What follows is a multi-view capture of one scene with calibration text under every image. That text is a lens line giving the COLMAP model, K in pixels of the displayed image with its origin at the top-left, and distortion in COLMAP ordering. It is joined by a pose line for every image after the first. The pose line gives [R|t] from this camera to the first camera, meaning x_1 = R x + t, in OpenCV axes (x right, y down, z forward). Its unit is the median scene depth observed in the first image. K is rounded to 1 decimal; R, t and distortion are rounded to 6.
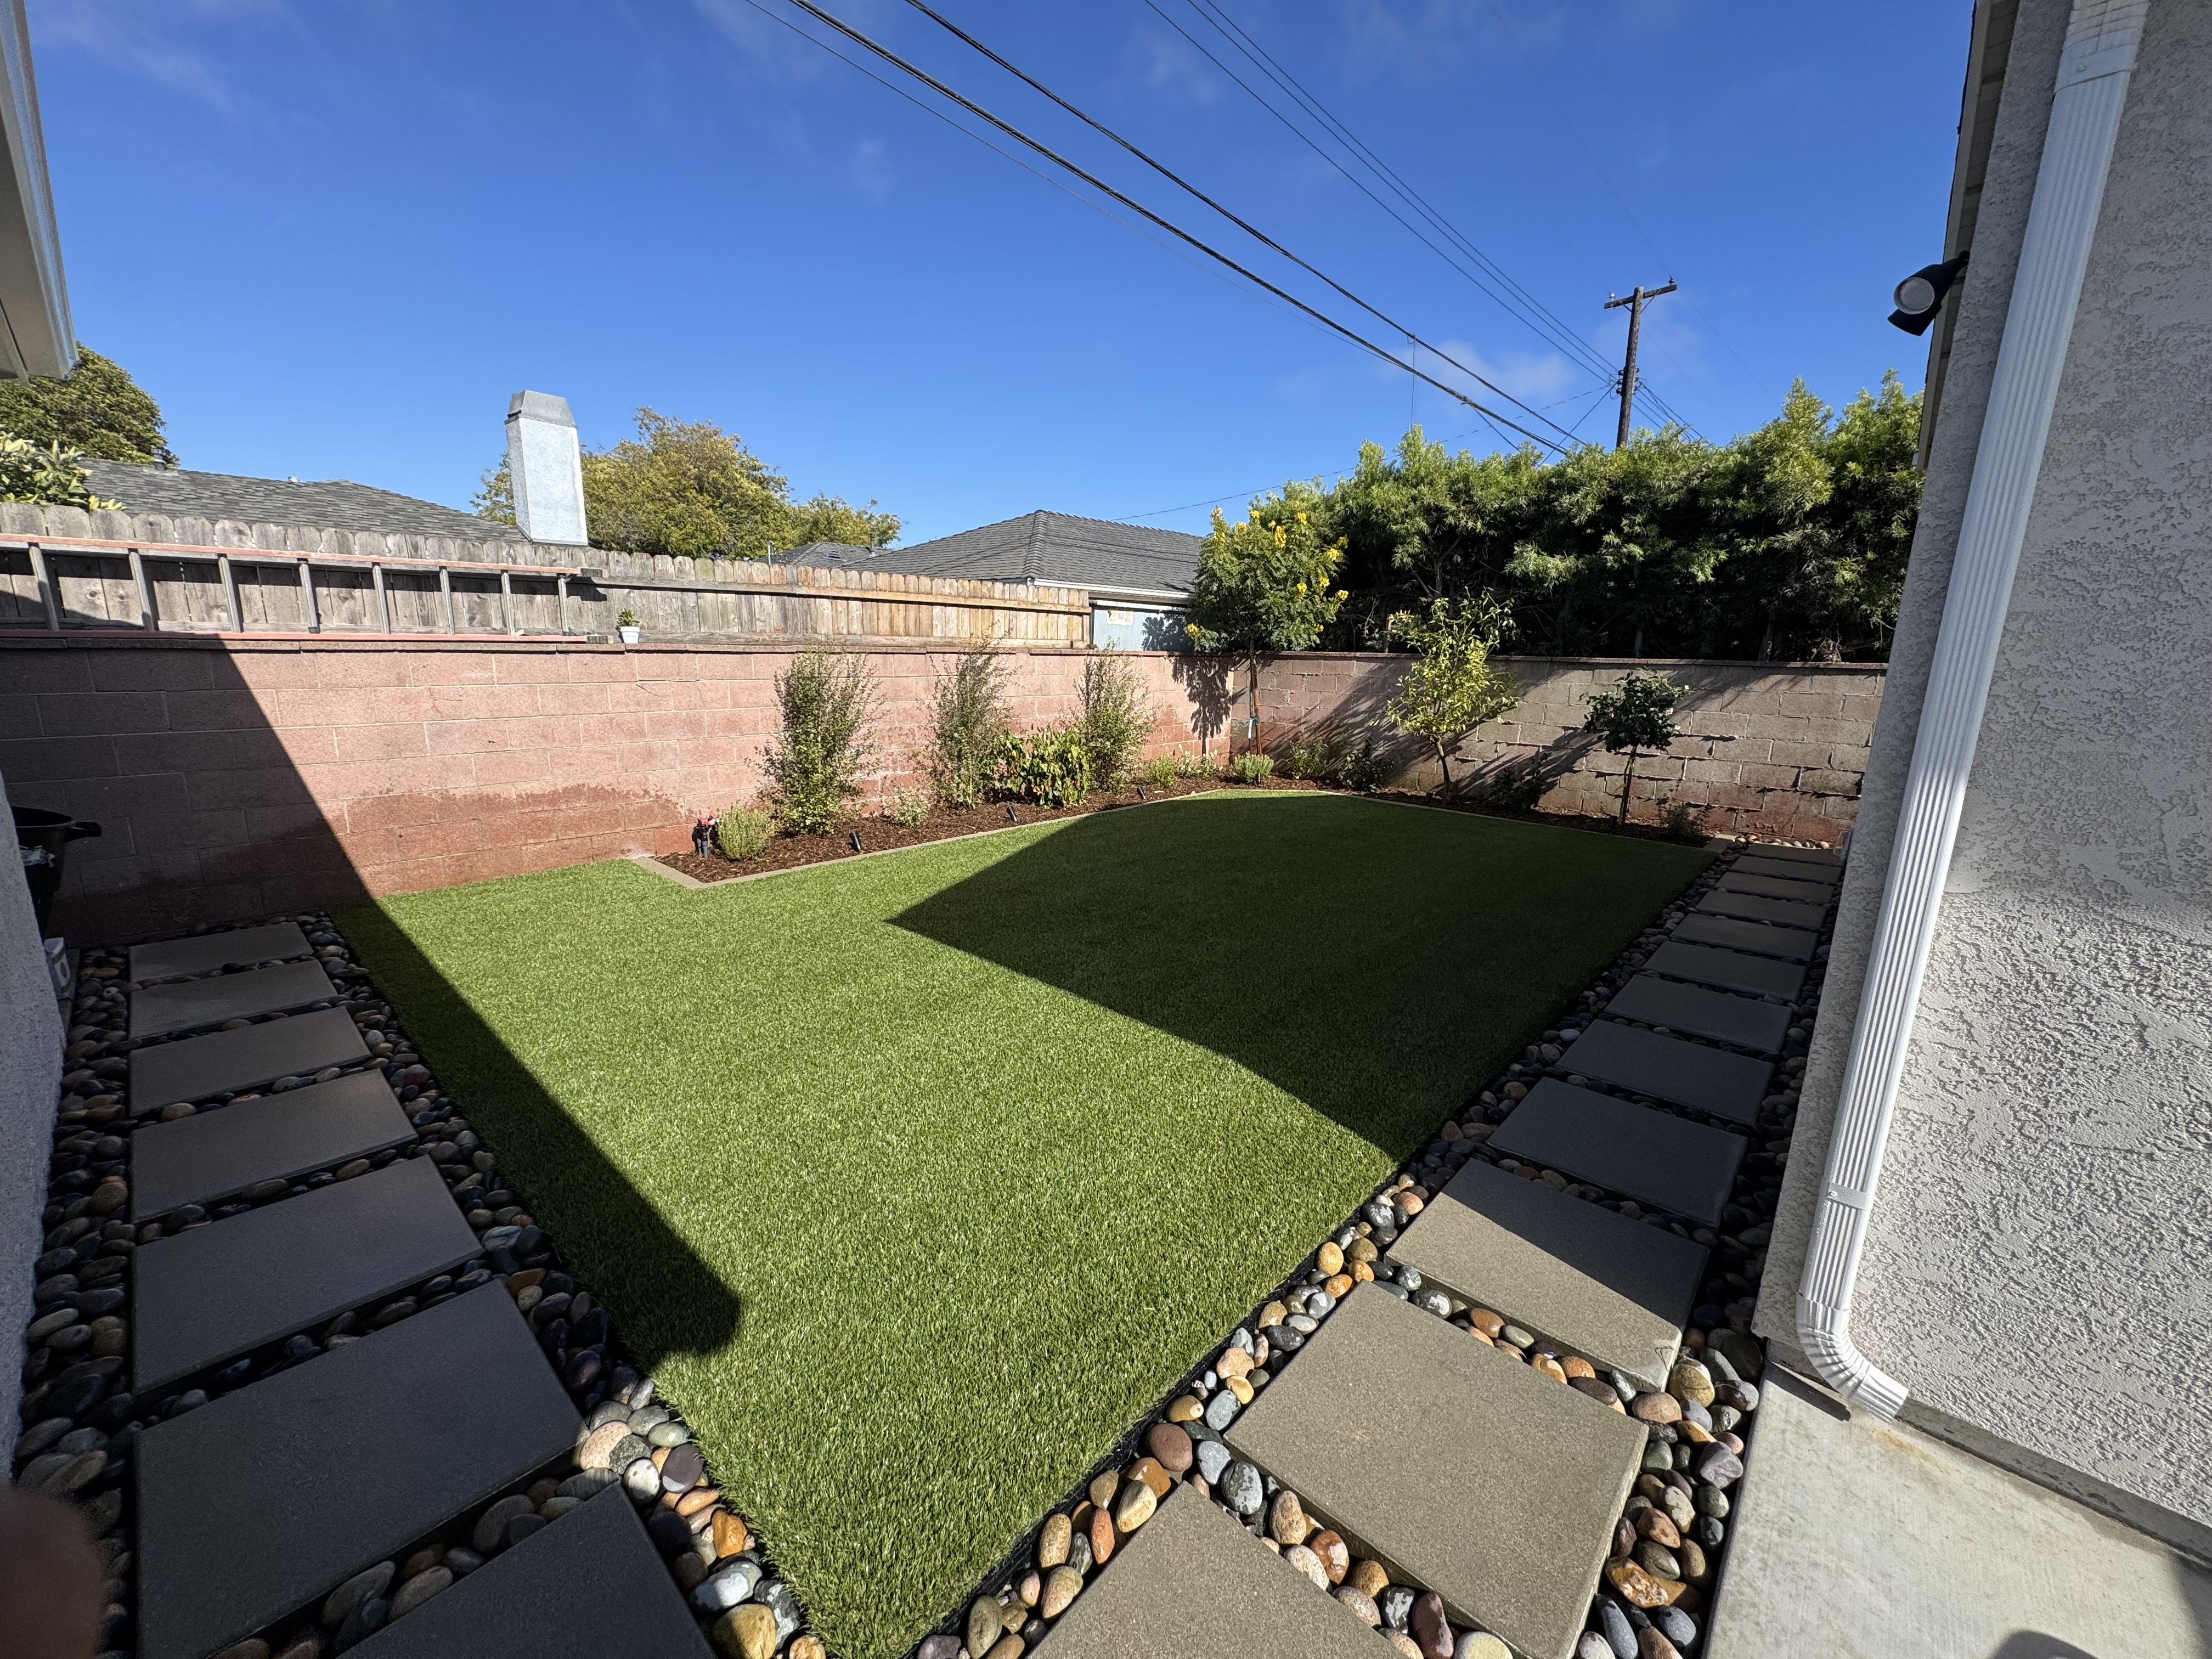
lens RADIAL K [[876.2, 0, 1101.4], [0, 876.2, 828.0], [0, 0, 1]] dist [-0.000801, -0.000113]
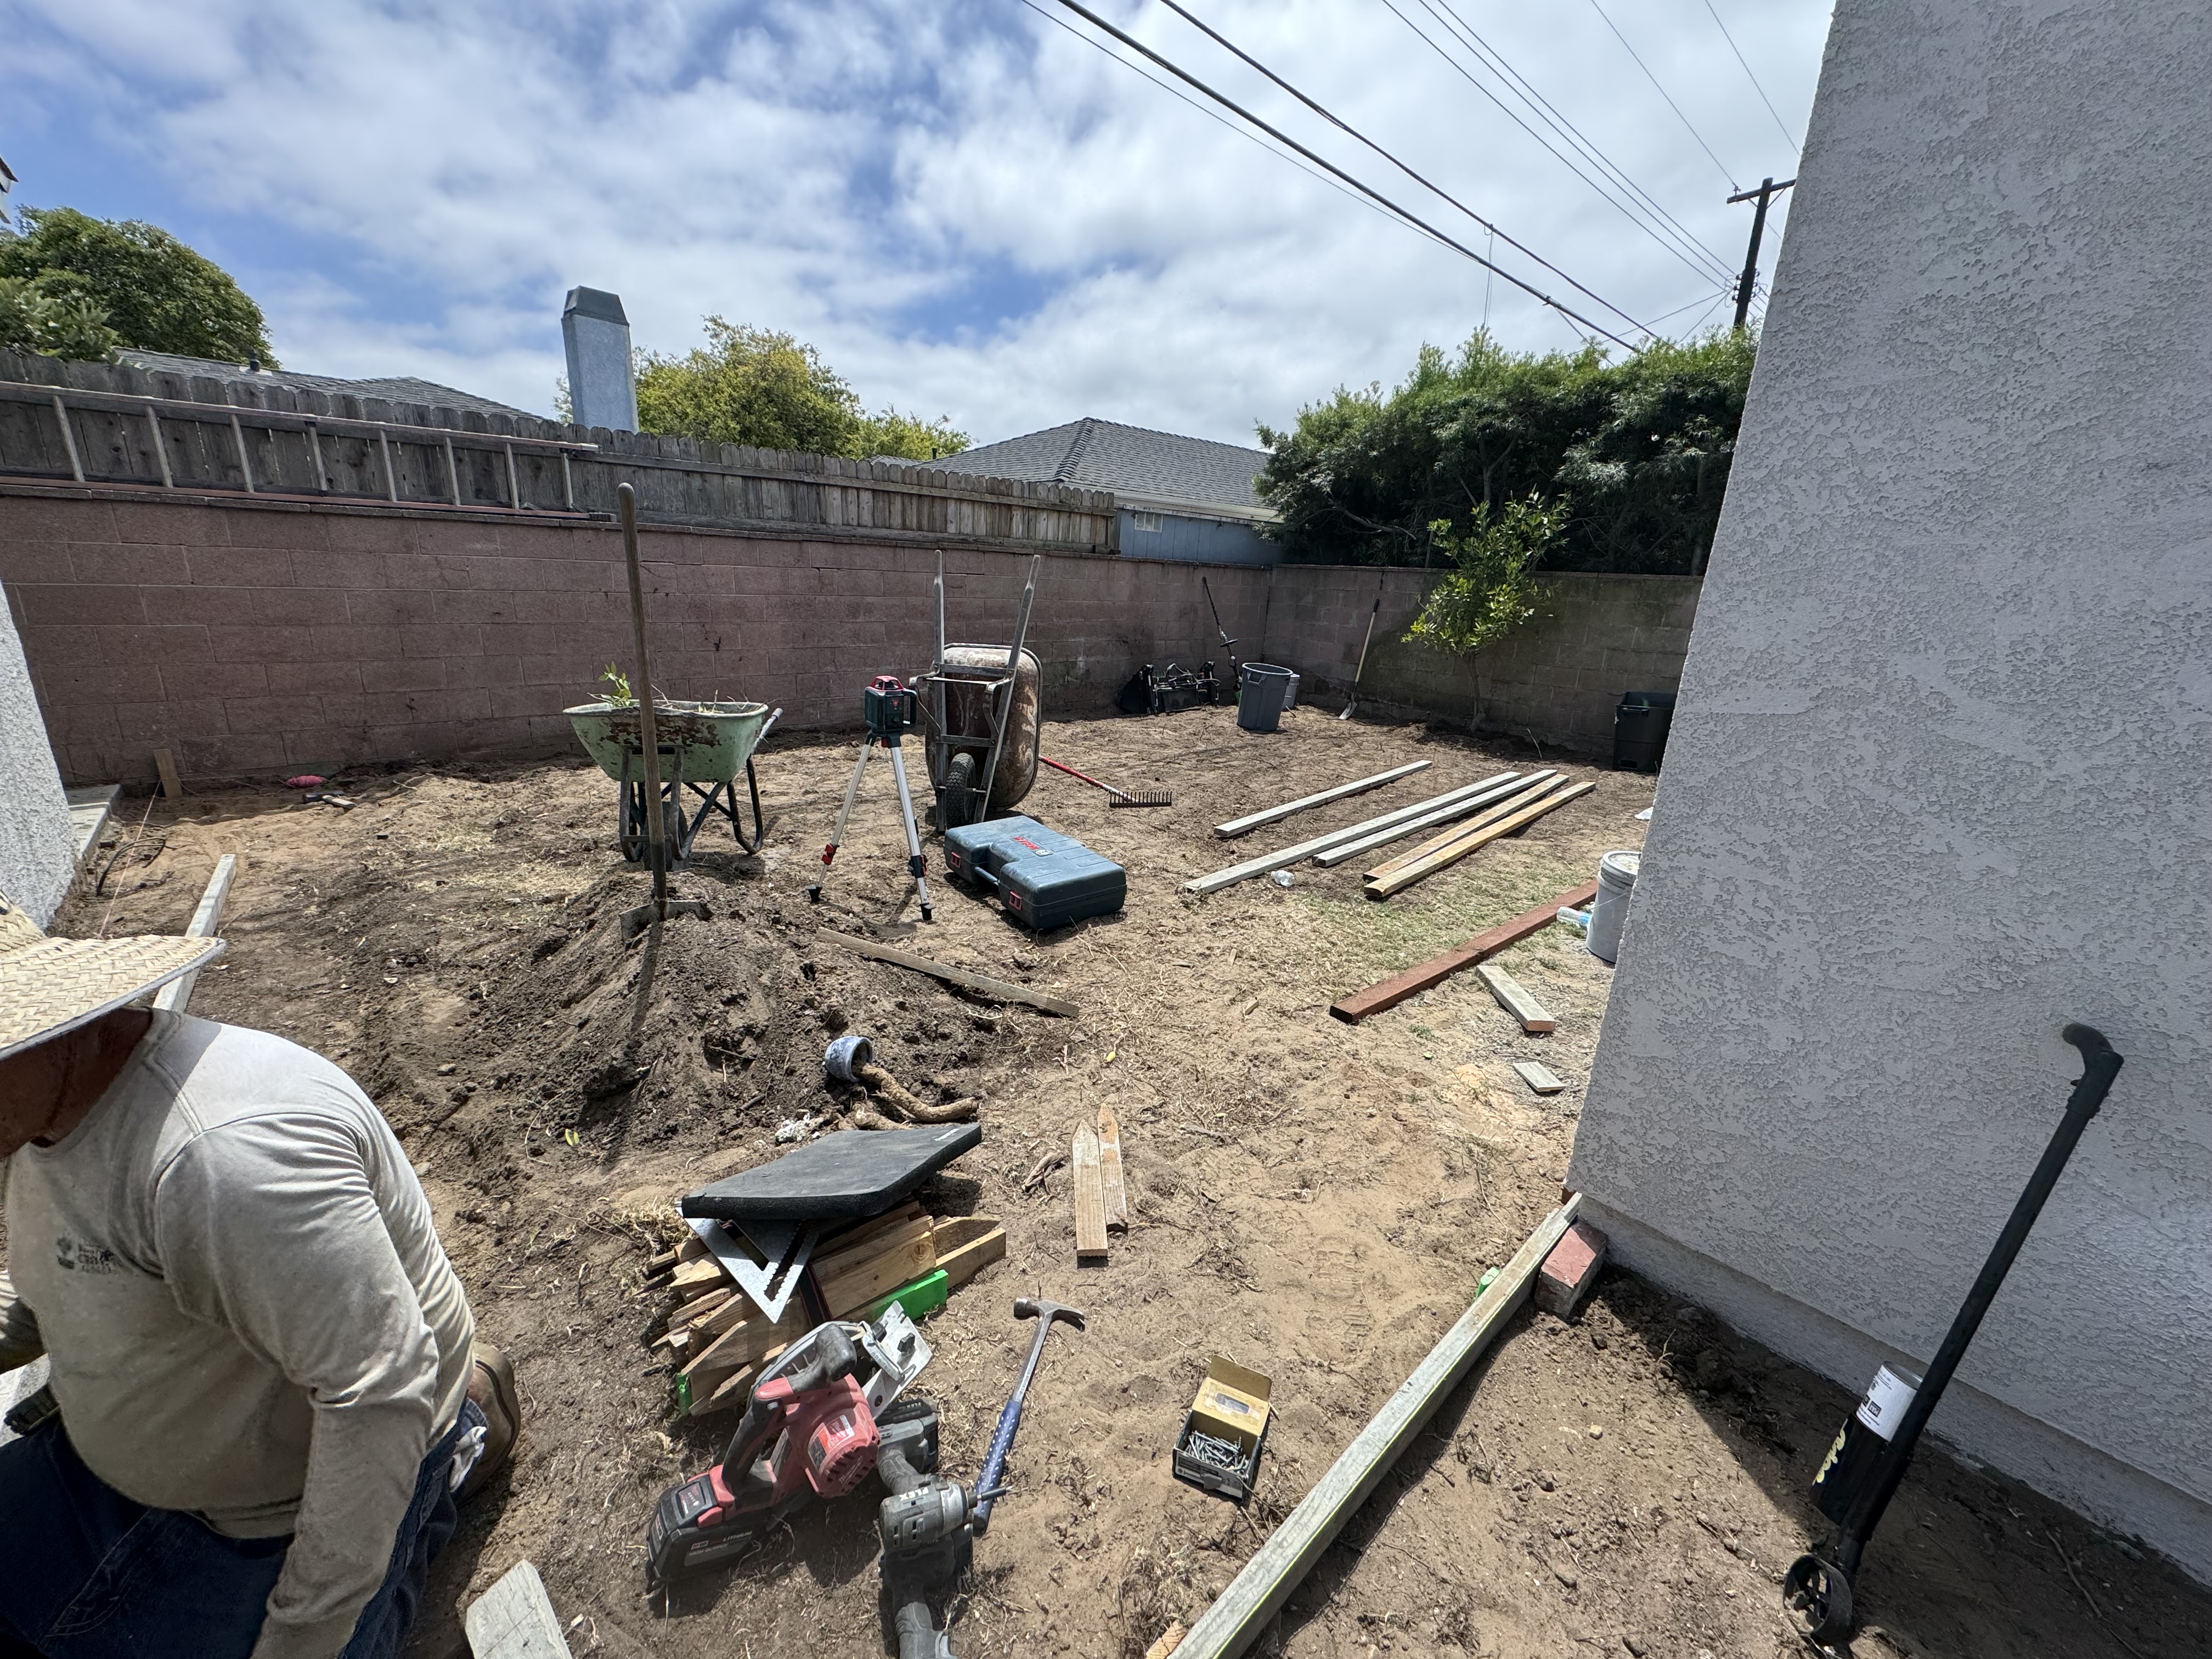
lens RADIAL K [[876.2, 0, 1101.4], [0, 876.2, 828.0], [0, 0, 1]] dist [-0.000801, -0.000113]
pose [[0.996073, 0.047939, -0.074431, 0.105284], [-0.042354, 0.996292, 0.074888, 0.047181], [0.077745, -0.071441, 0.994410, 0.008474]]
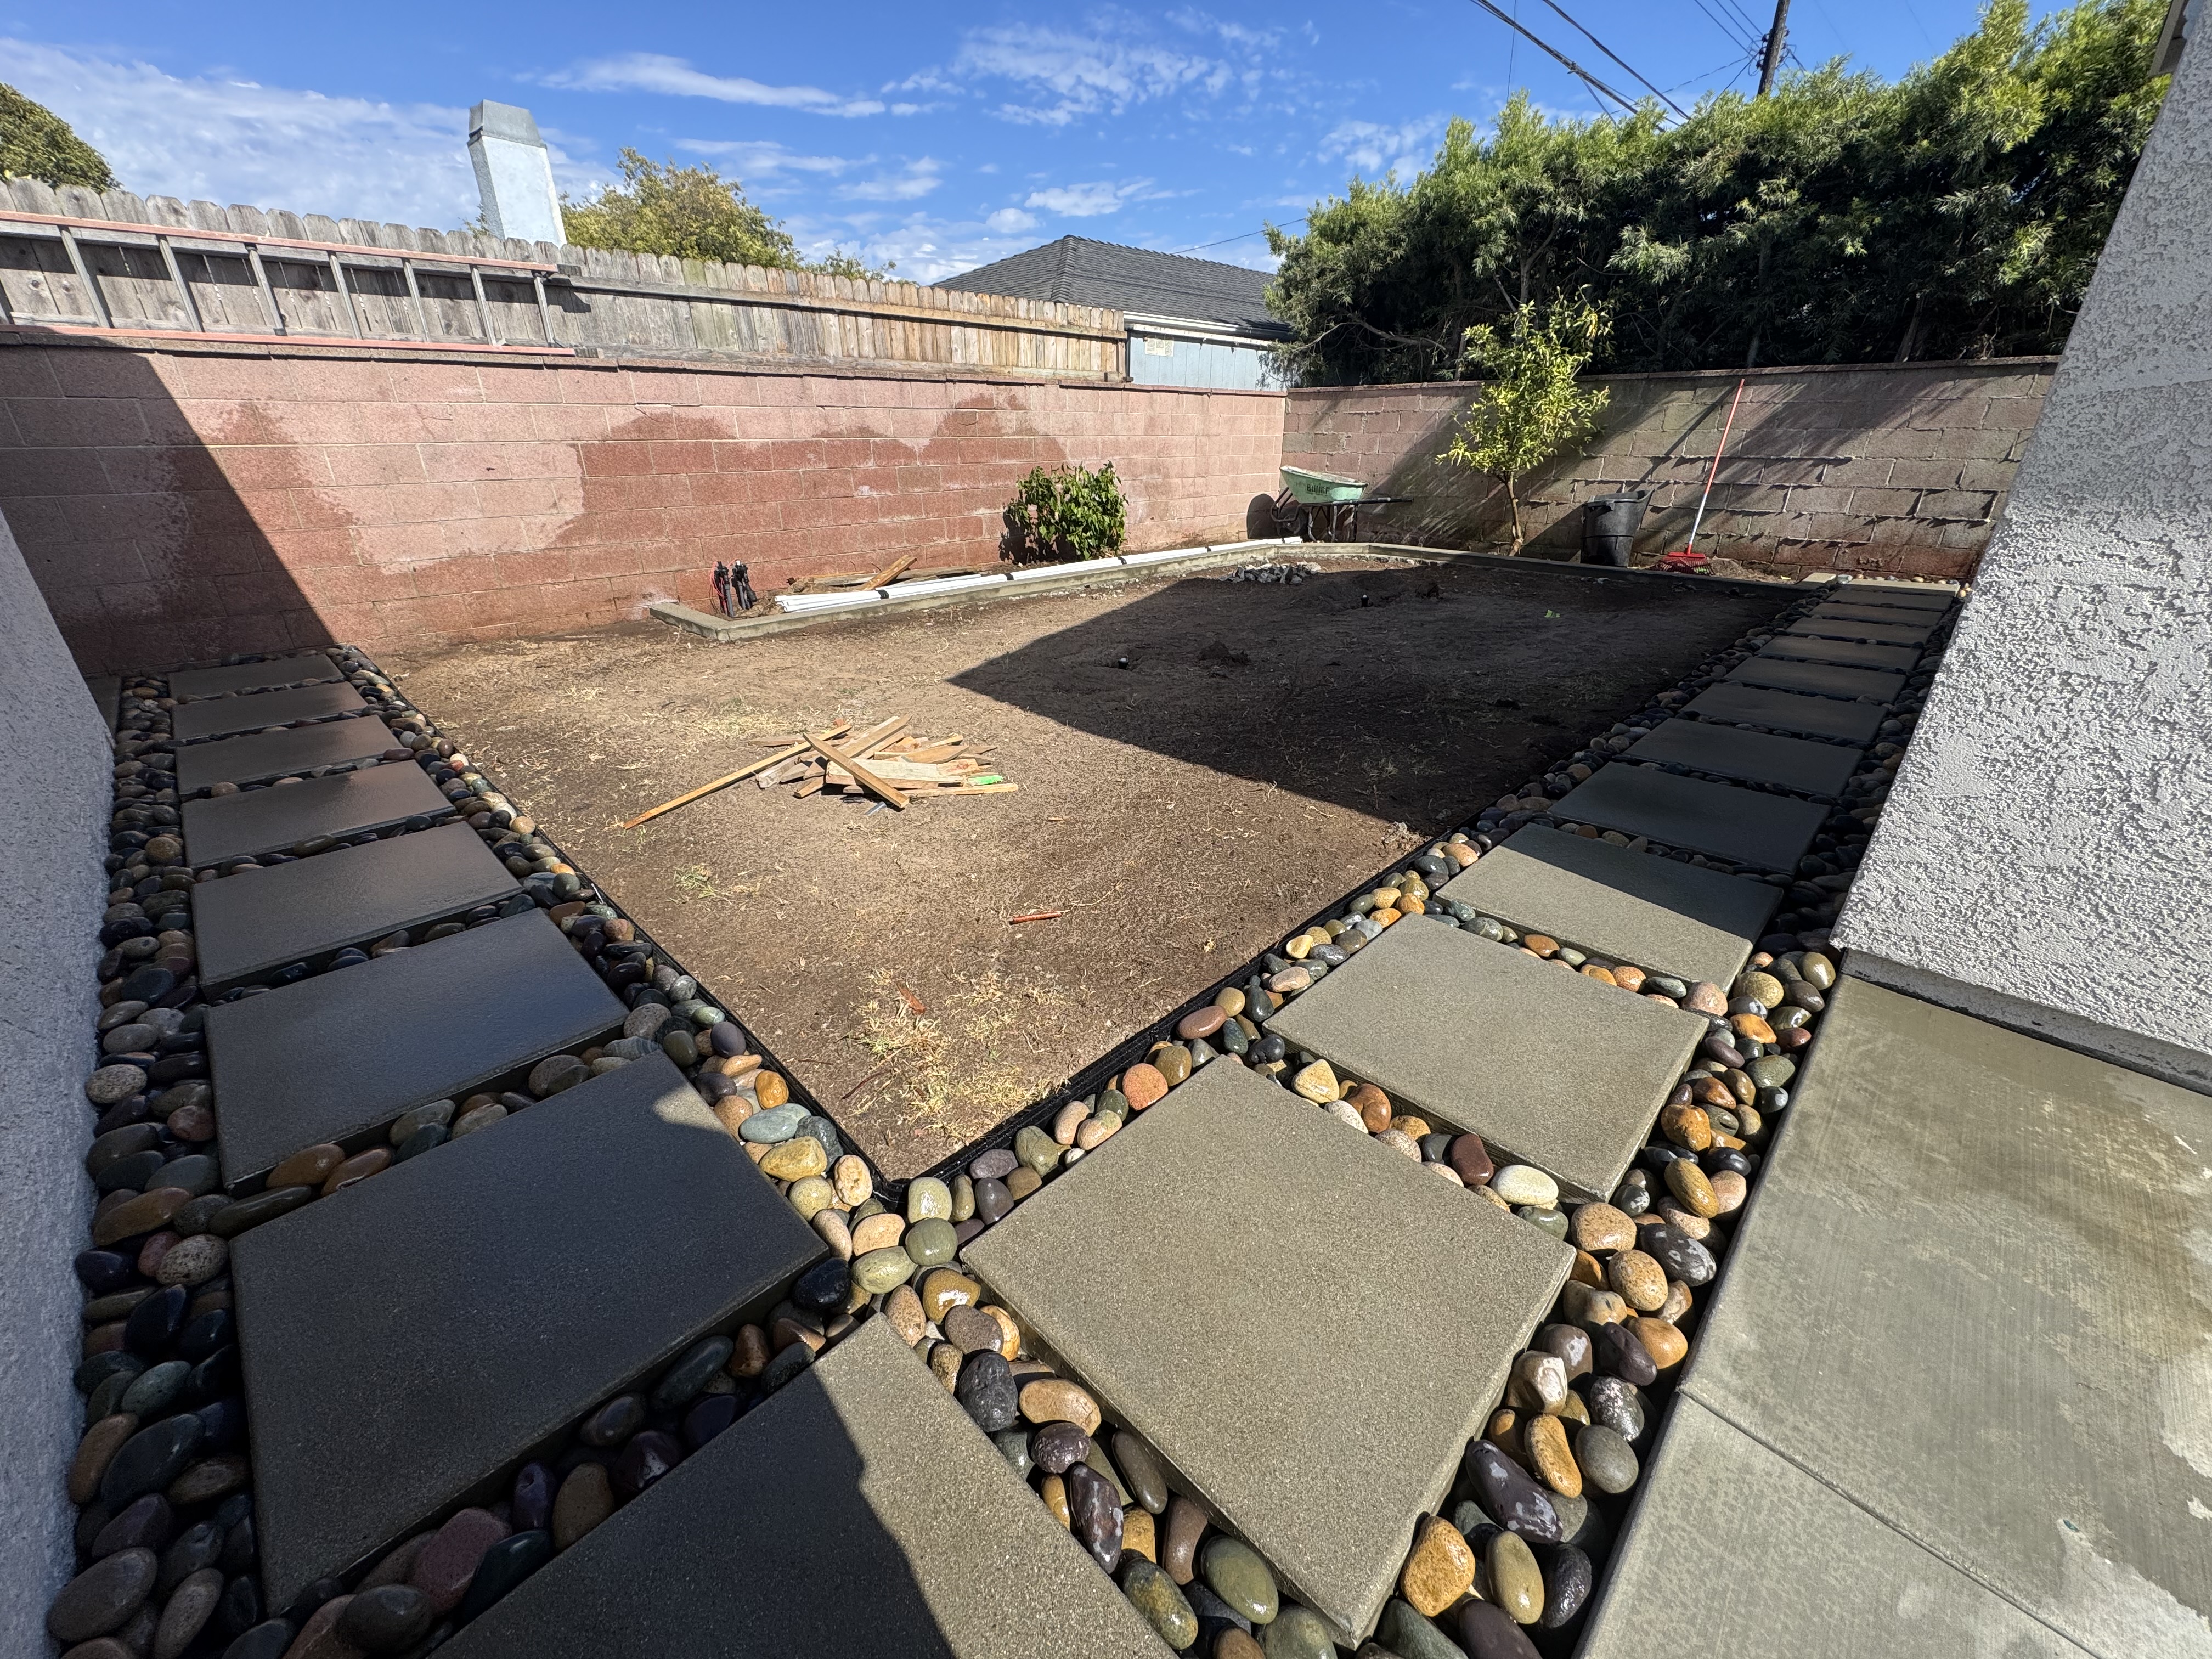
lens RADIAL K [[874.3, 0, 1101.9], [0, 874.3, 829.6], [0, 0, 1]] dist [-0.001121, -0.000202]
pose [[0.998937, -0.005394, -0.045780, 0.001441], [0.015209, 0.976083, 0.216864, 0.087956], [0.043516, -0.217330, 0.975128, 0.027515]]
